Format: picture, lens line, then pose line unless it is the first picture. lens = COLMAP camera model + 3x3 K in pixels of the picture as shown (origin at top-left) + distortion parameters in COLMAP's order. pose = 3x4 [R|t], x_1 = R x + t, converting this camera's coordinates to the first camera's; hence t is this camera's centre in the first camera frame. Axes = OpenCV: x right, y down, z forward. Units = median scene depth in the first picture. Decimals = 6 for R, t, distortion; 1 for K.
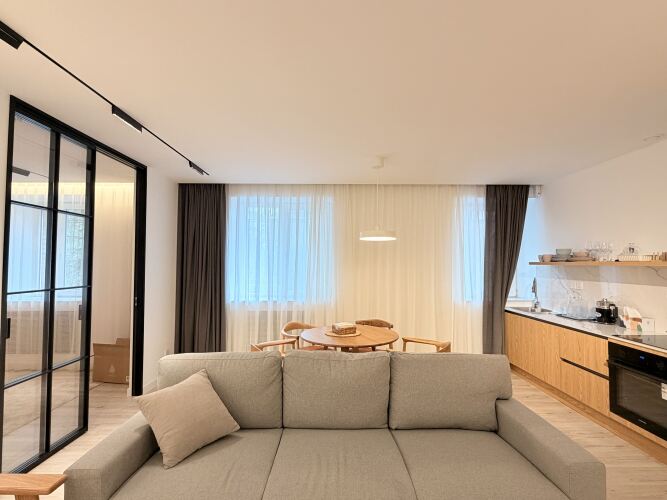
lens RADIAL K [[332.3, 0, 334.0], [0, 332.3, 252.8], [0, 0, 1]] dist [-0.006737, 0.000510]
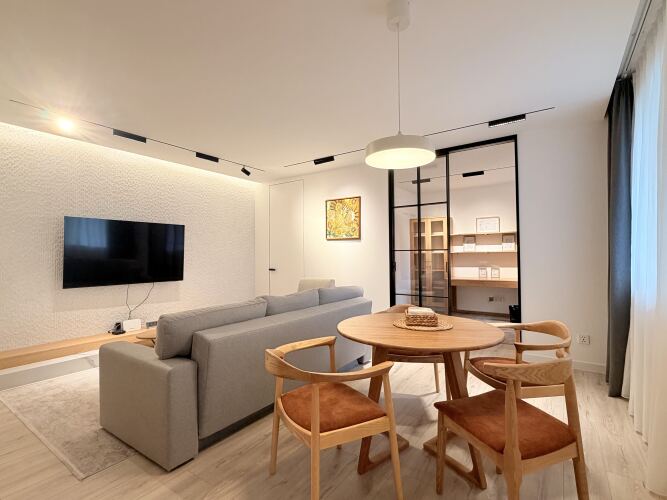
lens RADIAL K [[332.3, 0, 332.1], [0, 332.3, 252.8], [0, 0, 1]] dist [-0.006737, 0.000510]
pose [[-0.577007, -0.003541, -0.816731, 0.569586], [0.033589, 0.999042, -0.028062, 0.104687], [0.816048, -0.043625, -0.576336, 1.085825]]
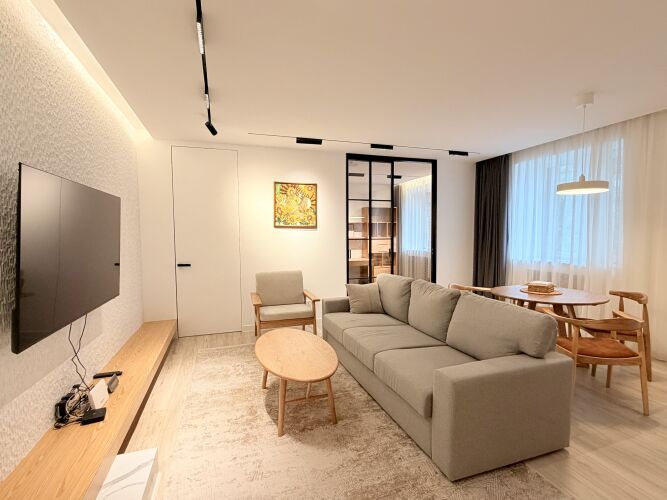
lens RADIAL K [[332.3, 0, 333.7], [0, 332.3, 254.3], [0, 0, 1]] dist [-0.006737, 0.000510]
pose [[0.317268, 0.057936, -0.946564, 0.688541], [0.036721, 0.996633, 0.073308, 0.029331], [0.947625, -0.058017, 0.314073, 0.086316]]
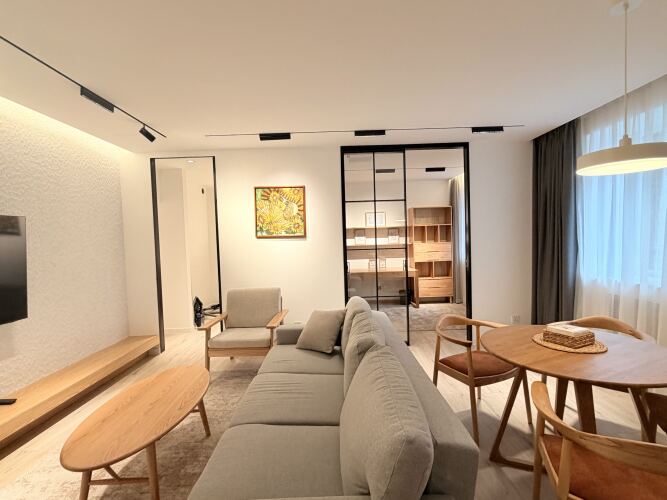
lens RADIAL K [[332.3, 0, 334.0], [0, 332.3, 252.7], [0, 0, 1]] dist [-0.006737, 0.000510]
pose [[-0.001473, 0.046677, -0.998909, 0.546572], [0.062132, 0.996984, 0.046495, 0.025114], [0.998067, -0.061995, -0.004369, 0.526796]]
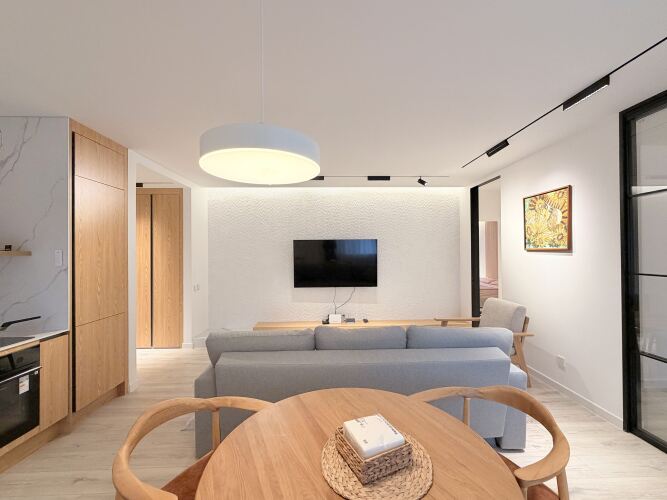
lens RADIAL K [[280.3, 0, 332.2], [0, 280.3, 250.6], [0, 0, 1]] dist [-0.008281, -0.000345]
pose [[-0.999899, 0.006833, -0.012489, 0.064205], [0.007312, 0.999224, -0.038694, 0.040019], [0.012215, -0.038781, -0.999173, 1.131161]]
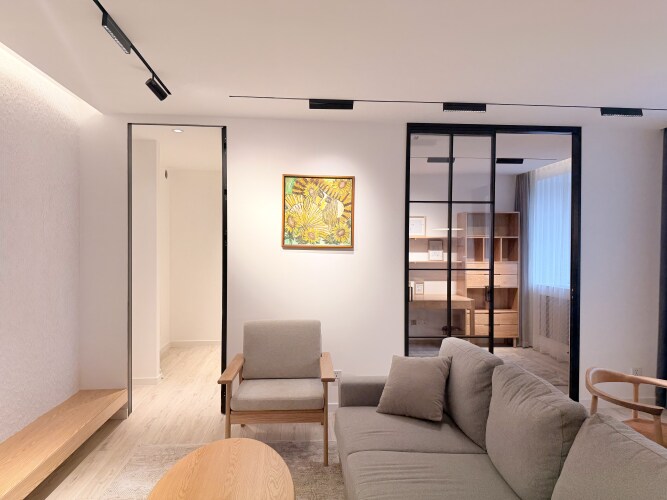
lens RADIAL K [[466.1, 0, 331.8], [0, 466.1, 255.3], [0, 0, 1]] dist [0.048105, -0.057610]
pose [[0.076014, 0.018114, -0.996942, 0.520887], [0.025447, 0.999474, 0.020100, 0.010114], [0.996782, -0.026897, 0.075514, 0.301187]]
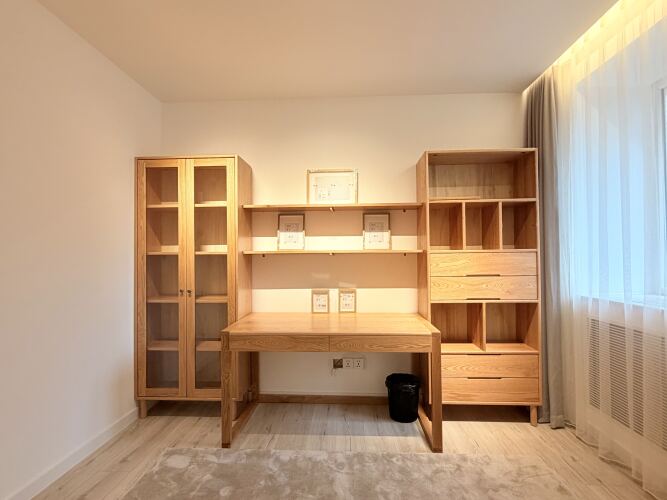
lens RADIAL K [[332.3, 0, 337.2], [0, 332.3, 252.5], [0, 0, 1]] dist [-0.006737, 0.000510]
pose [[-0.039189, -0.019603, -0.999040, -0.572845], [0.033005, 0.999237, -0.020901, 0.095516], [0.998687, -0.033792, -0.038512, 0.793608]]
